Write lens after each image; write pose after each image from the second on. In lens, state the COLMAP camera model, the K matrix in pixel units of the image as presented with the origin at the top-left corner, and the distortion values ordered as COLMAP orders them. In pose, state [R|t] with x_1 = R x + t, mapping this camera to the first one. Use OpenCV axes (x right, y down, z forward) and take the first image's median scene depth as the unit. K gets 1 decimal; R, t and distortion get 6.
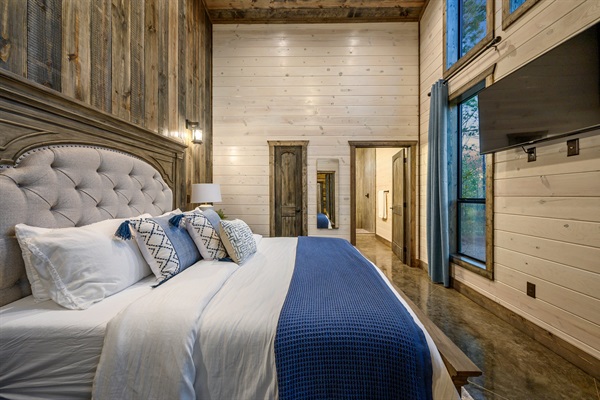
lens RADIAL K [[241.4, 0, 299.0], [0, 241.4, 197.0], [0, 0, 1]] dist [-0.000846, 0.001502]
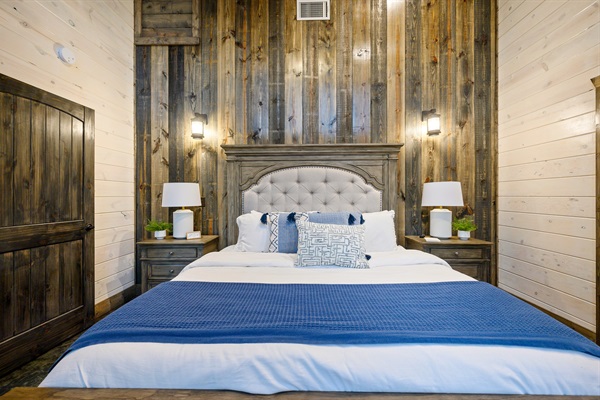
lens RADIAL K [[241.4, 0, 298.7], [0, 241.4, 197.6], [0, 0, 1]] dist [-0.000846, 0.001502]
pose [[0.004178, 0.002466, -0.999988, 0.697660], [-0.002927, 0.999993, 0.002454, -0.008437], [0.999987, 0.002917, 0.004185, 0.907120]]
